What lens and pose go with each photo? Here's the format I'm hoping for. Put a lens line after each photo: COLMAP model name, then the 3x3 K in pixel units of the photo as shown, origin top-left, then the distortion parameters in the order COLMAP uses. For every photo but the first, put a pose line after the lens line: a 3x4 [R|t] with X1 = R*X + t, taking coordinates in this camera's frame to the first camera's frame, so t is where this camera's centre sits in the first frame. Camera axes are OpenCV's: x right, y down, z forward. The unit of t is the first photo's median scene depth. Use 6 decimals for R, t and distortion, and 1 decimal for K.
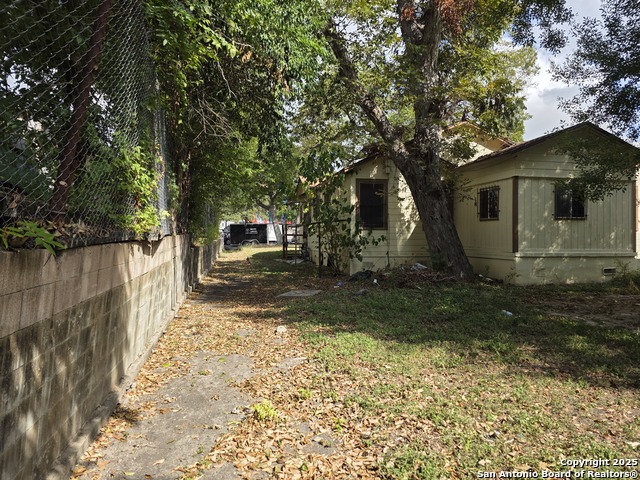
lens RADIAL K [[444.3, 0, 320.9], [0, 444.3, 234.9], [0, 0, 1]] dist [0.103457, -0.092782]
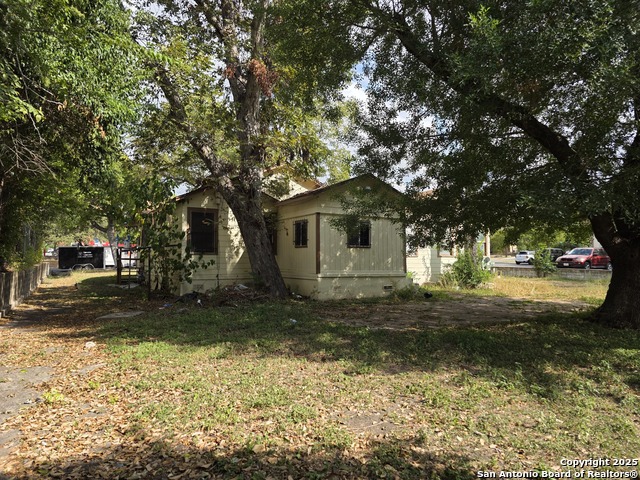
lens RADIAL K [[444.3, 0, 320.9], [0, 444.3, 234.9], [0, 0, 1]] dist [0.103457, -0.092782]
pose [[0.951211, 0.019222, 0.307942, 0.056338], [-0.002975, 0.998582, -0.053145, -0.002524], [-0.308527, 0.049636, 0.949920, -0.147353]]
